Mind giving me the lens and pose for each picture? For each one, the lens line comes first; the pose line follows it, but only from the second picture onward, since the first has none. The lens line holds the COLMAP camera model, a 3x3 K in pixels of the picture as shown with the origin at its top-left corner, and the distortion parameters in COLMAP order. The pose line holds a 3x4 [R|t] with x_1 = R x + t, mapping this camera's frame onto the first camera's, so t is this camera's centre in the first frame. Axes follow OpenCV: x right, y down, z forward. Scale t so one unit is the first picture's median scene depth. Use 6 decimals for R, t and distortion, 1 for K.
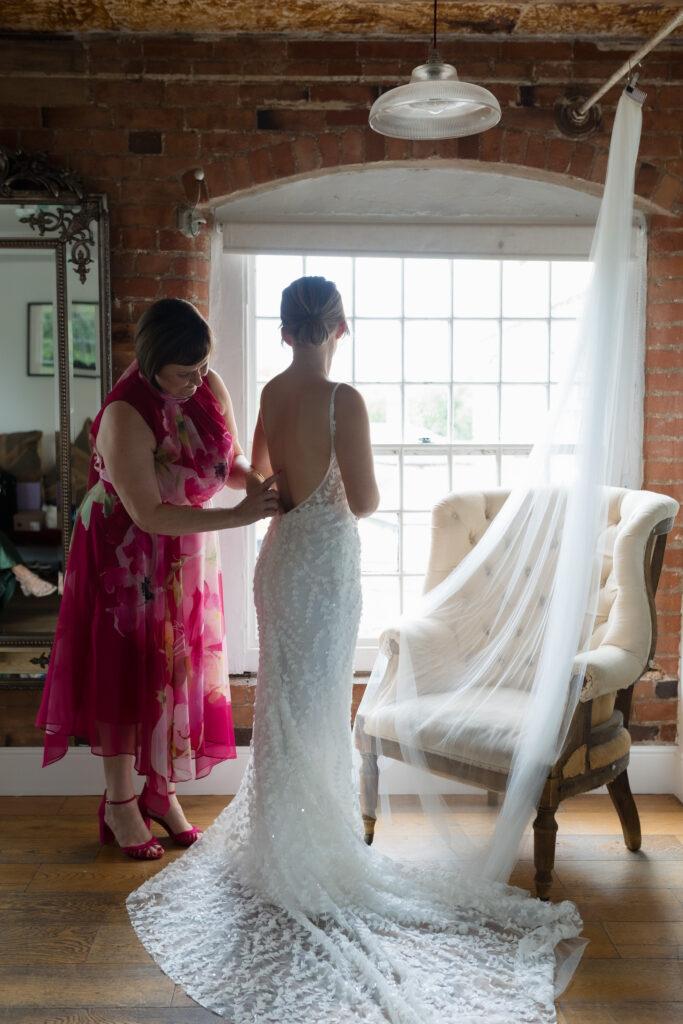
lens RADIAL K [[1010.9, 0, 341.1], [0, 1010.9, 466.1], [0, 0, 1]] dist [-0.006887, 0.000731]
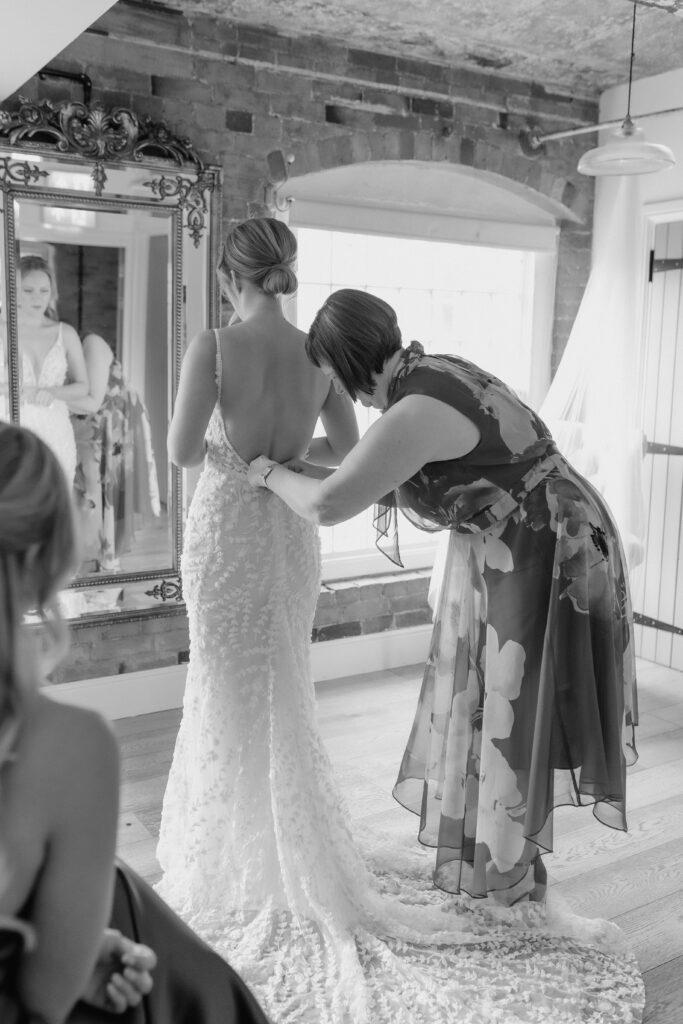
lens RADIAL K [[1025.0, 0, 341.5], [0, 1025.0, 512.0], [0, 0, 1]] dist [-0.005373, -0.001320]
pose [[0.856615, -0.071113, 0.511032, -0.705789], [0.019607, 0.994227, 0.105487, -0.008850], [-0.515584, -0.080342, 0.853064, -0.056634]]
